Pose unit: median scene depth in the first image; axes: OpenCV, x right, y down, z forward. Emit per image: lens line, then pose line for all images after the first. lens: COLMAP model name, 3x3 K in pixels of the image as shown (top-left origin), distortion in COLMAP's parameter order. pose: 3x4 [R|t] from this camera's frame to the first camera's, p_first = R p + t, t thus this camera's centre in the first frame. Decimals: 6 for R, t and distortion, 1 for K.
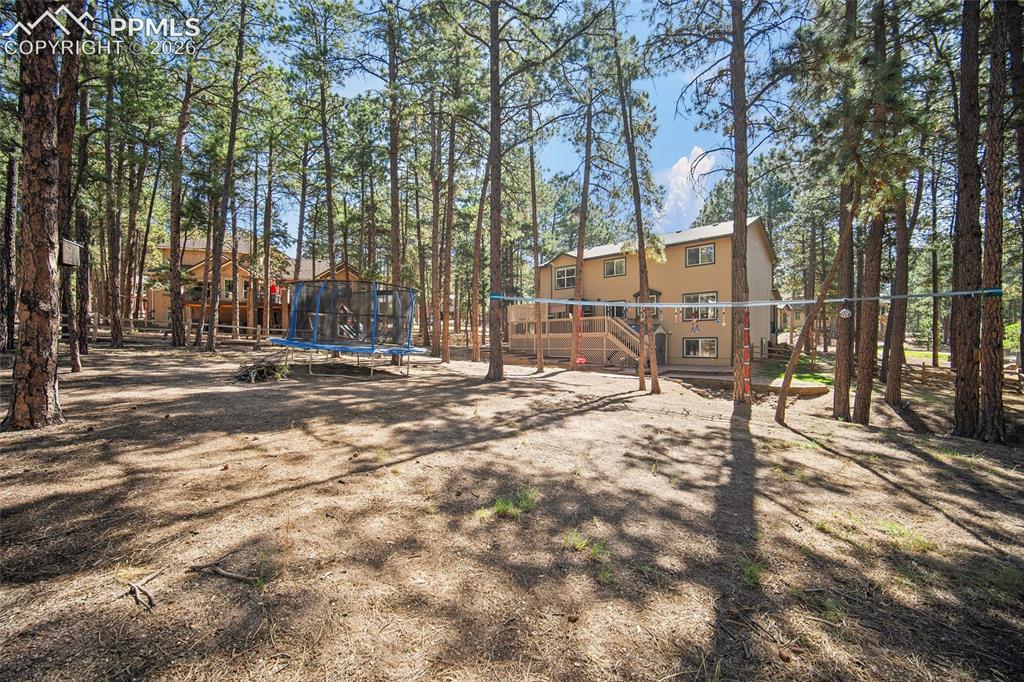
lens RADIAL K [[405.5, 0, 512.0], [0, 405.5, 336.6], [0, 0, 1]] dist [-0.009193, -0.000134]
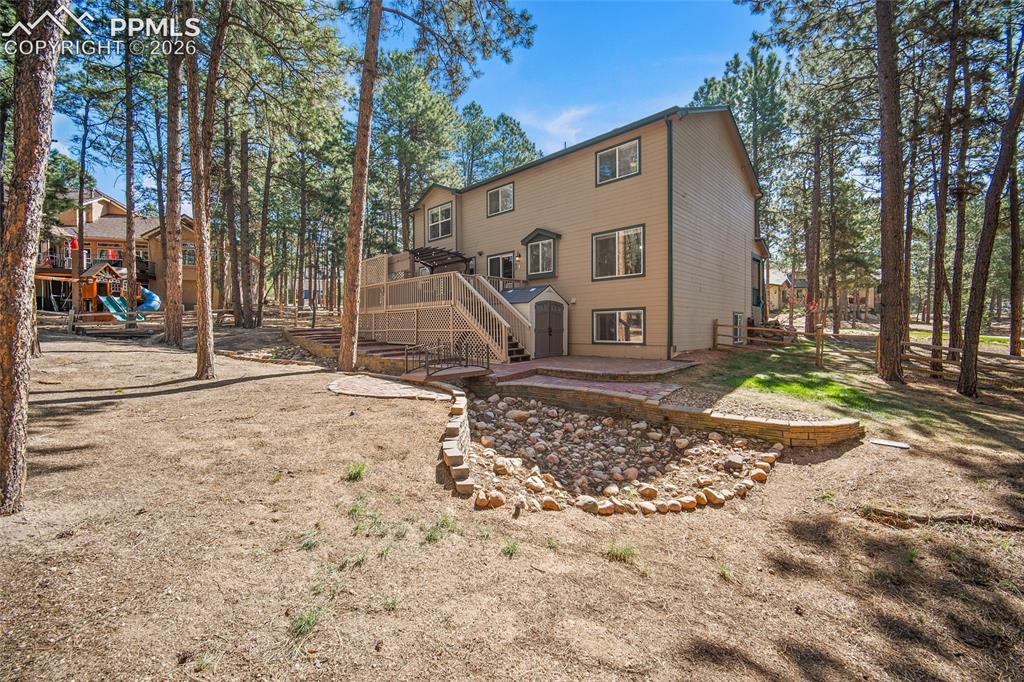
lens RADIAL K [[405.5, 0, 510.3], [0, 405.5, 334.5], [0, 0, 1]] dist [-0.009193, -0.000134]
pose [[0.999930, -0.009840, -0.006602, 0.282981], [0.009902, 0.999906, 0.009509, 0.029711], [0.006508, -0.009573, 0.999933, 0.386435]]
